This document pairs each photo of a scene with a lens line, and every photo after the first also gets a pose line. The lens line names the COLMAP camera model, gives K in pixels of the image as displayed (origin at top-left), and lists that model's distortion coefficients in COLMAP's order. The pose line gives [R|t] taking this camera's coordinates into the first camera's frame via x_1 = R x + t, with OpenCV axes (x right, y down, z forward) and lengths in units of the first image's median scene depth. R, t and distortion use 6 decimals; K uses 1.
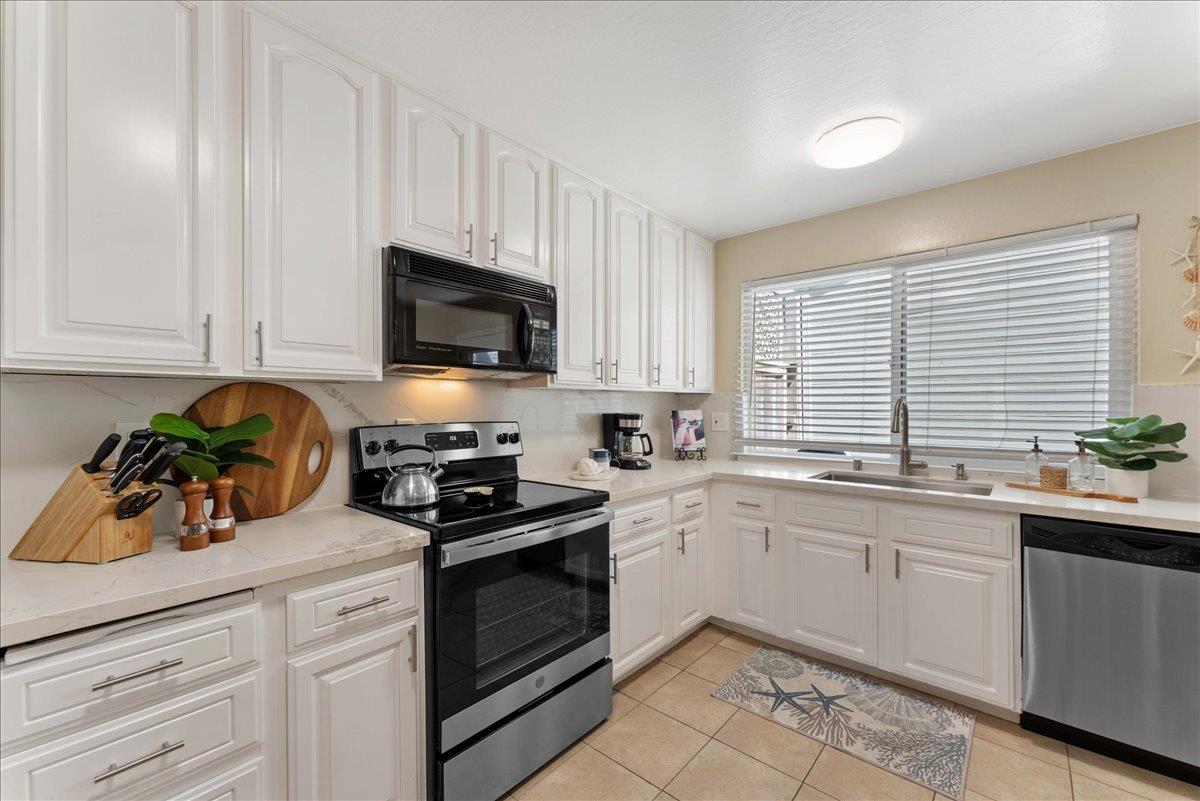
lens RADIAL K [[485.9, 0, 595.9], [0, 485.9, 404.4], [0, 0, 1]] dist [0.000309, -0.000222]
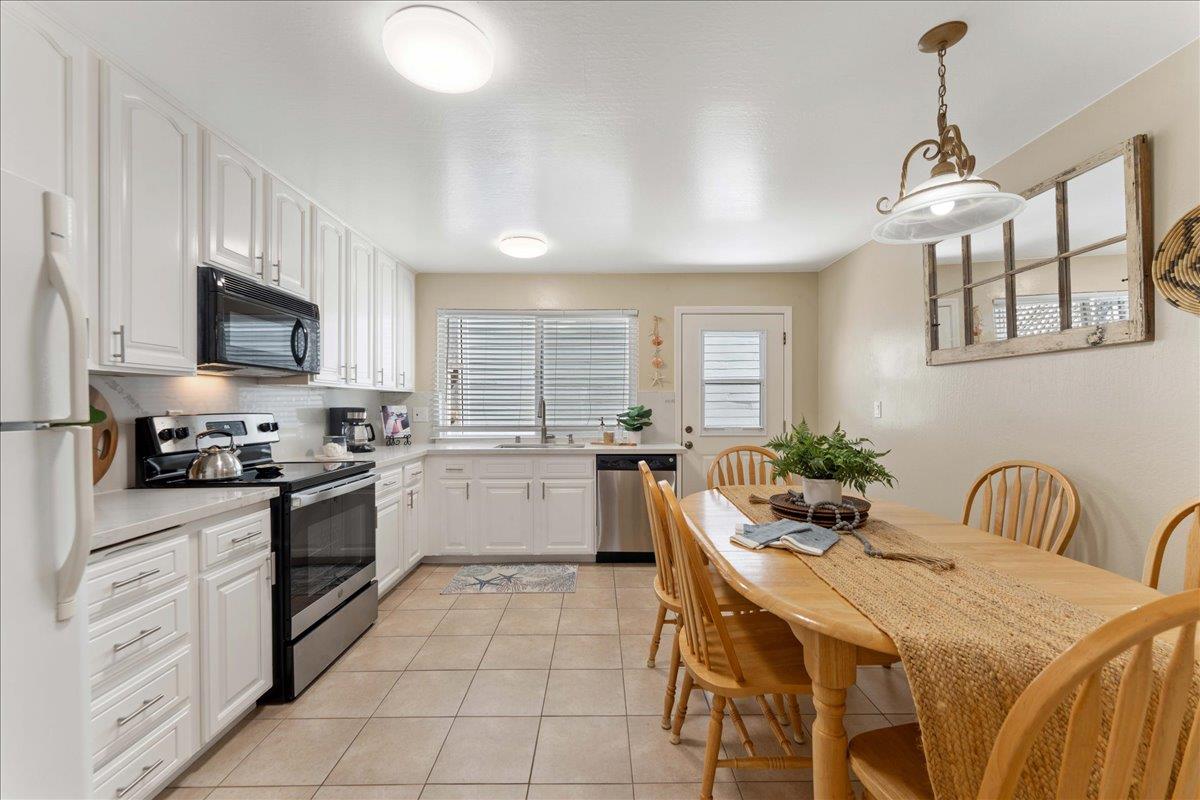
lens RADIAL K [[477.9, 0, 603.0], [0, 477.9, 402.5], [0, 0, 1]] dist [0.002152, 0.000205]
pose [[0.743094, 0.003031, 0.669180, -0.360436], [0.000969, 0.999984, -0.005606, 0.017704], [-0.669186, 0.004814, 0.743079, -0.410957]]
